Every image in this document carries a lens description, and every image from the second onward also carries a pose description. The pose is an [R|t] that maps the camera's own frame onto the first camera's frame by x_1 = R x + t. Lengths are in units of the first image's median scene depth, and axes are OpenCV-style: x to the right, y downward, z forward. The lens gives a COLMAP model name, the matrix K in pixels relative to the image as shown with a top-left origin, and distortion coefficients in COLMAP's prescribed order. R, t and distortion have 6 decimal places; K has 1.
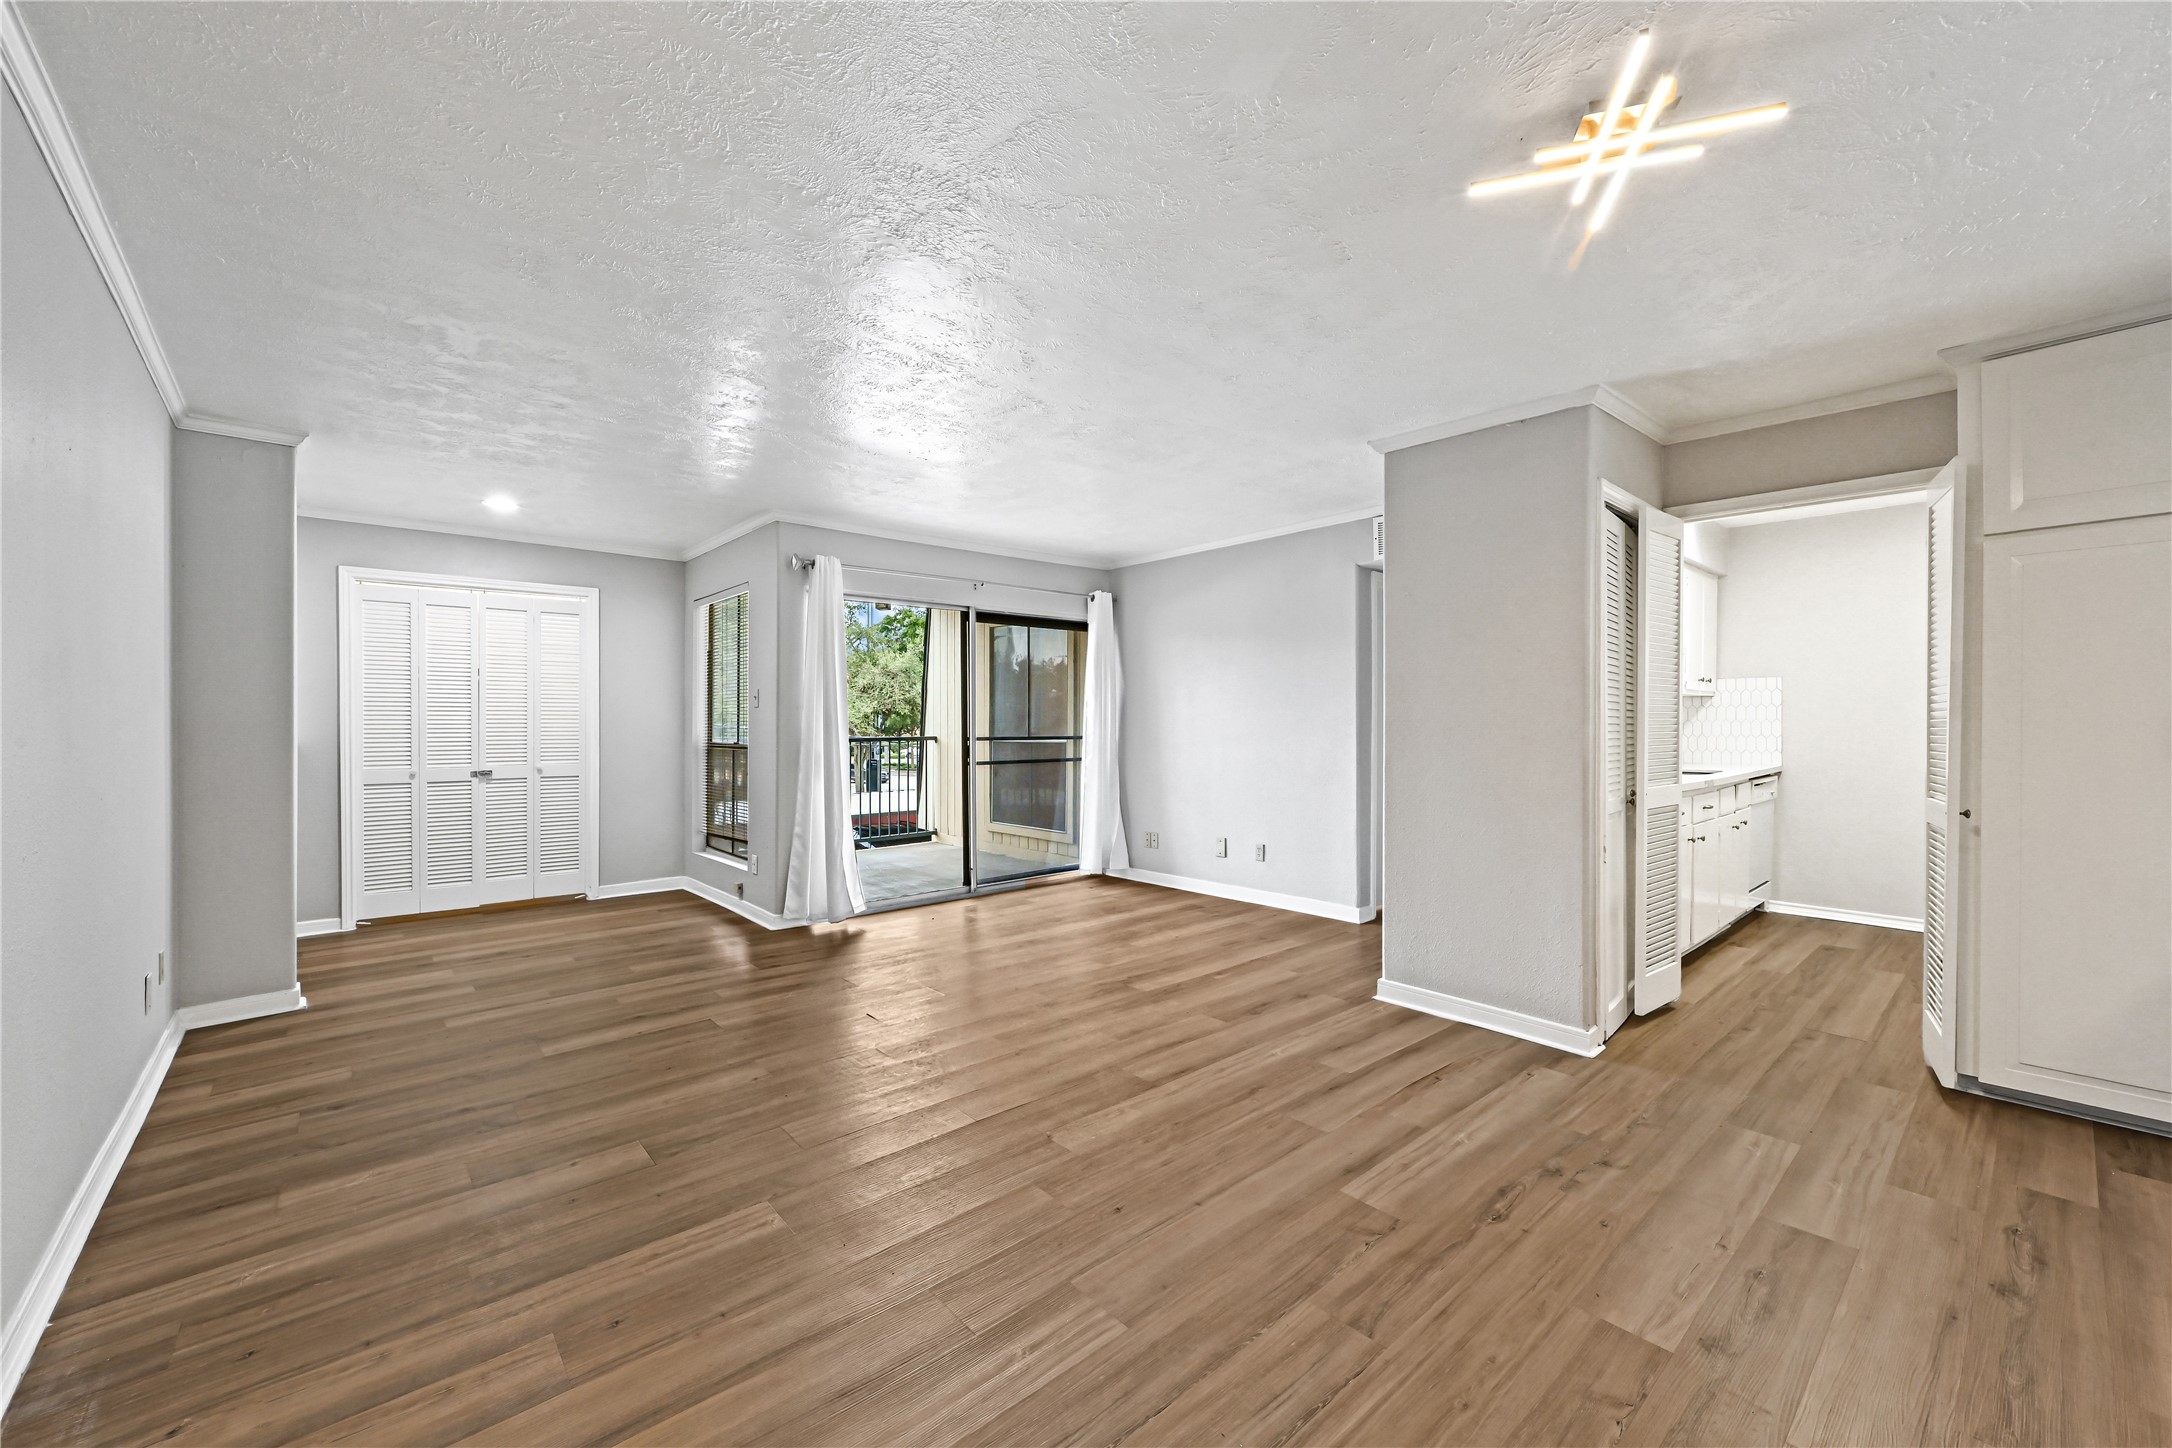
lens RADIAL K [[861.0, 0, 1087.6], [0, 861.0, 725.6], [0, 0, 1]] dist [0.001960, -0.000023]
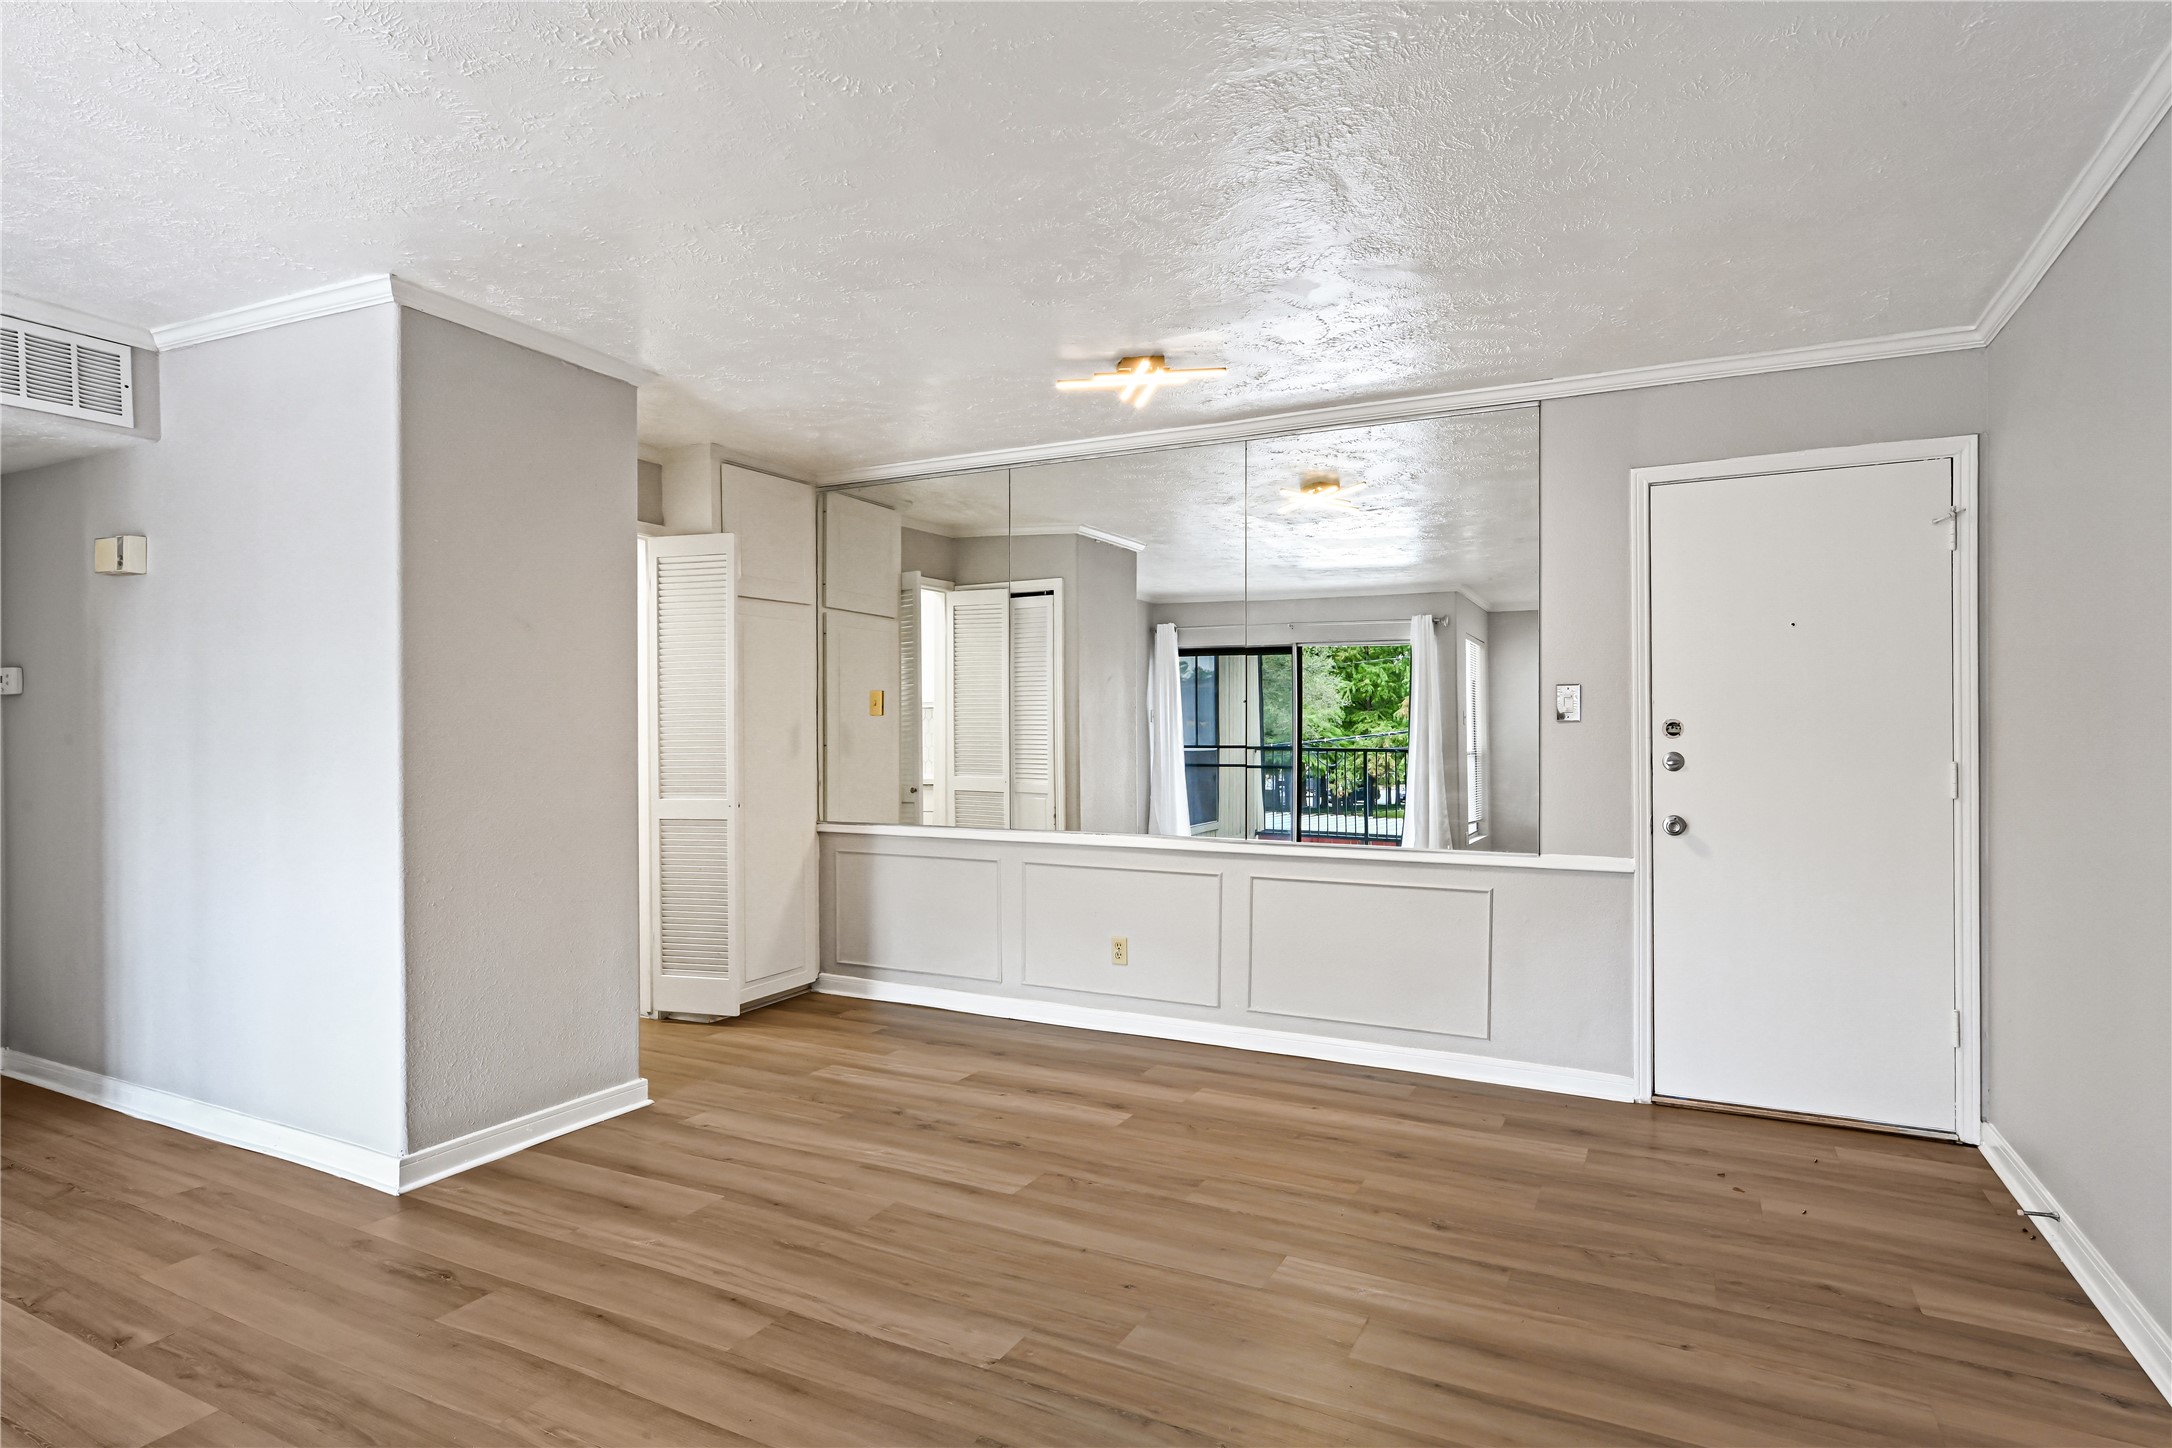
lens RADIAL K [[1151.1, 0, 1091.7], [0, 1151.1, 720.7], [0, 0, 1]] dist [0.000683, 0.000372]
pose [[-0.369718, 0.008505, 0.929105, -0.442311], [0.007624, 0.999952, -0.006120, -0.006658], [-0.929113, 0.004821, -0.369765, 0.613725]]
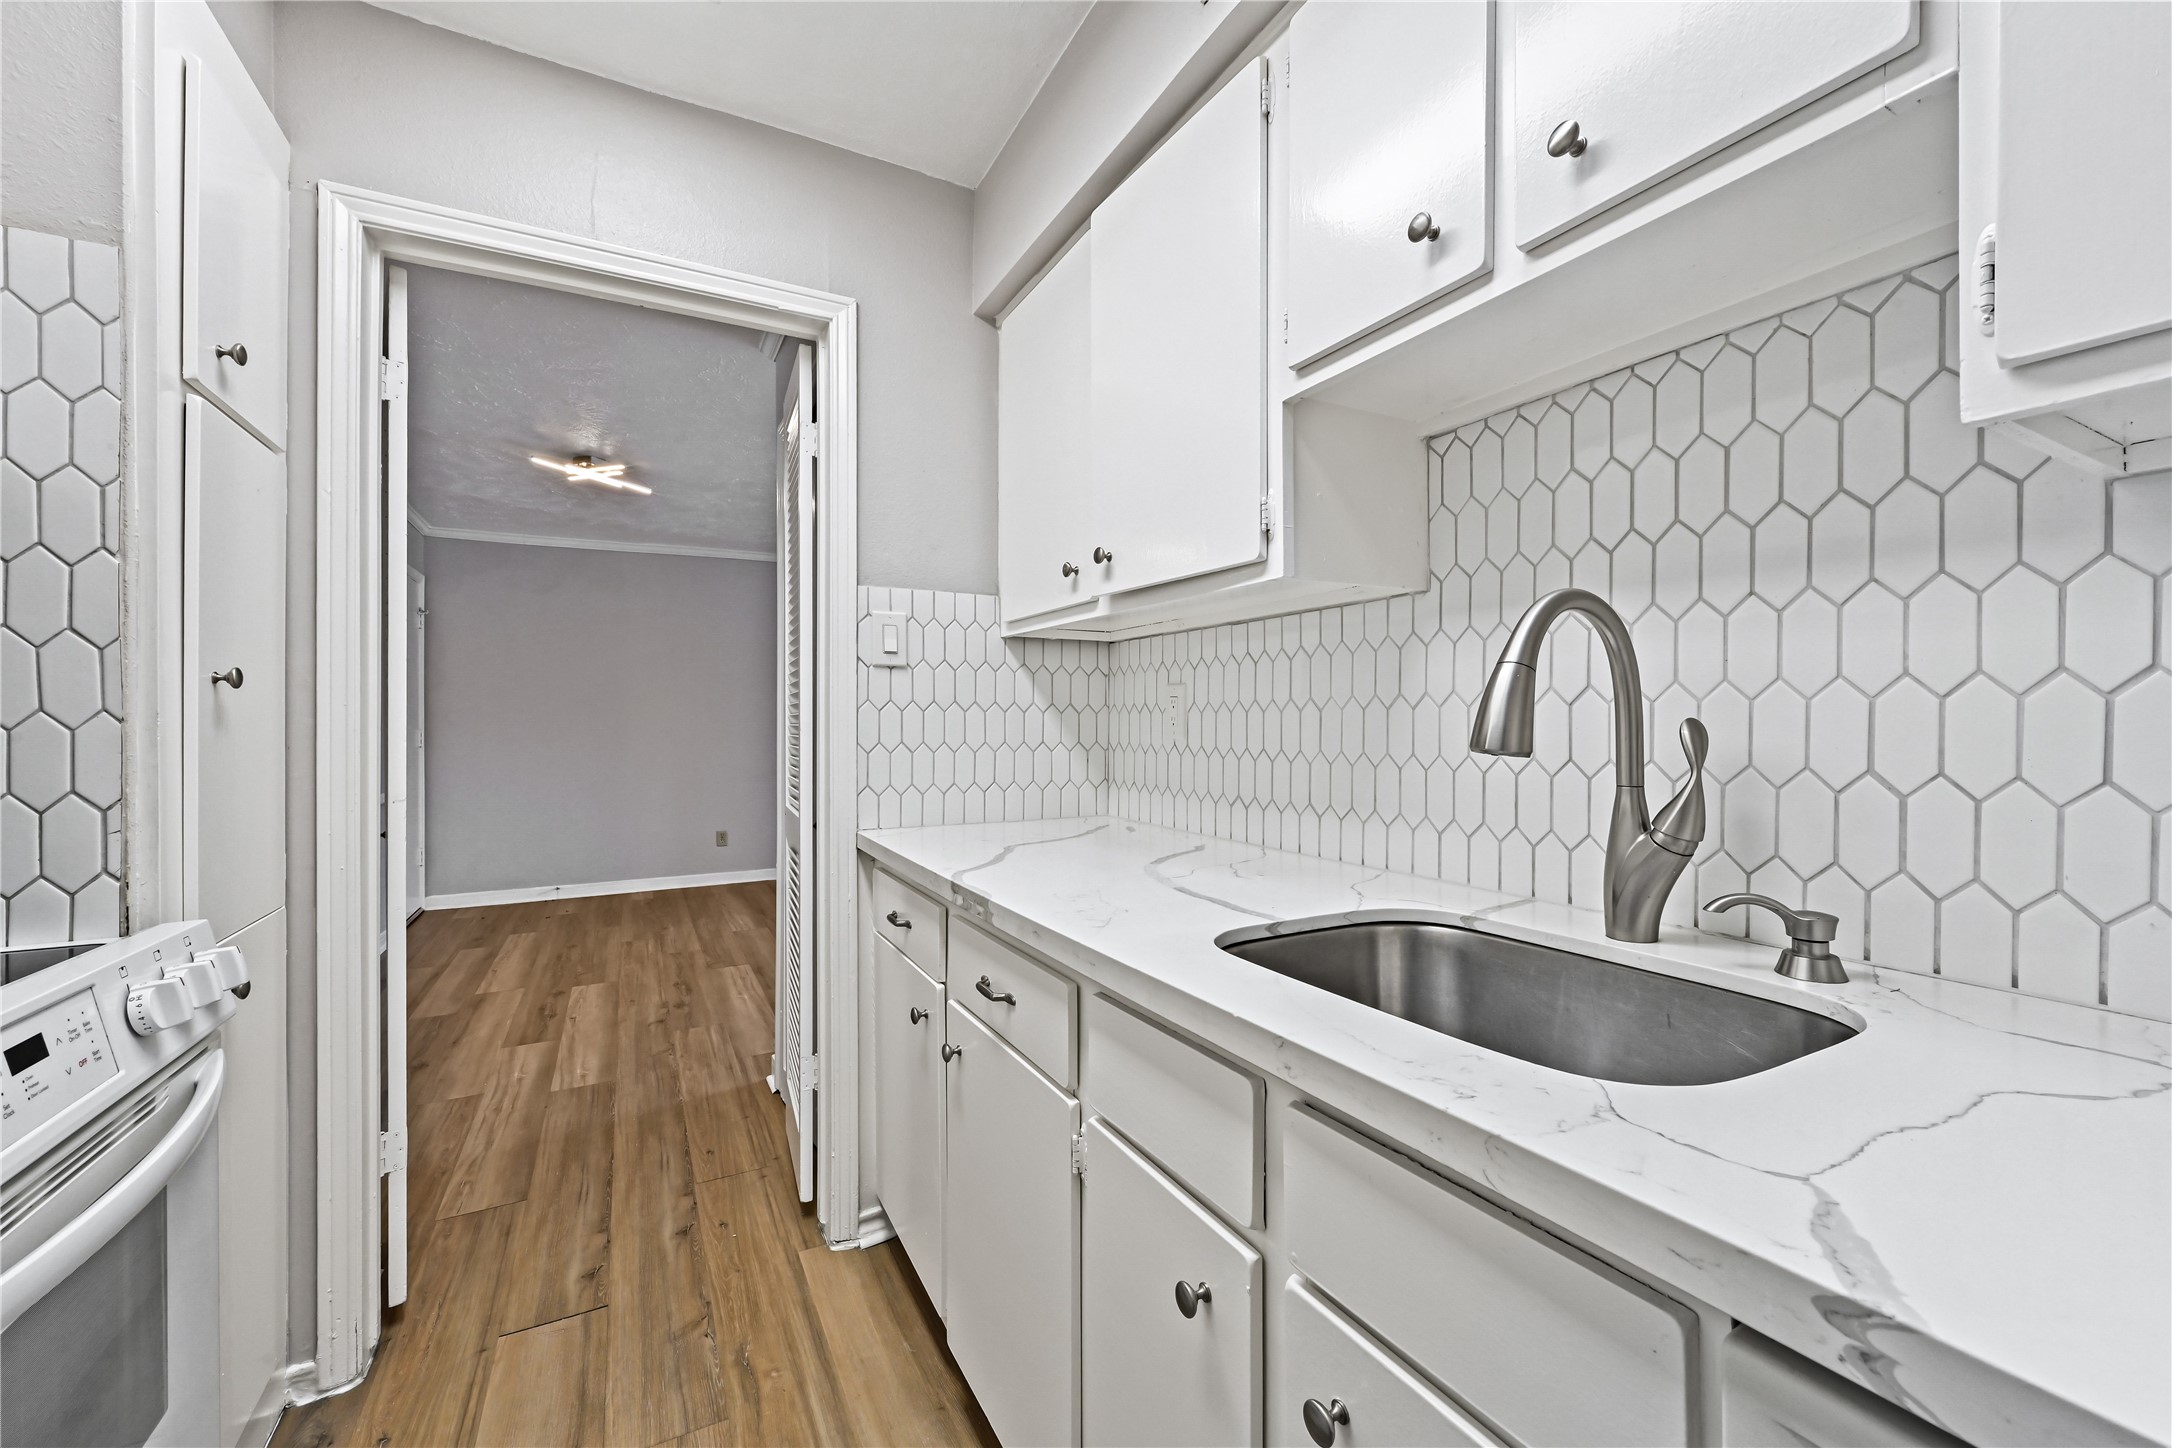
lens RADIAL K [[861.0, 0, 1087.6], [0, 861.0, 725.6], [0, 0, 1]] dist [0.001960, -0.000023]
pose [[-0.230713, 0.003377, -0.973016, 0.842269], [-0.006837, 0.999964, 0.005091, 0.002591], [0.972998, 0.007827, -0.230682, 0.928829]]
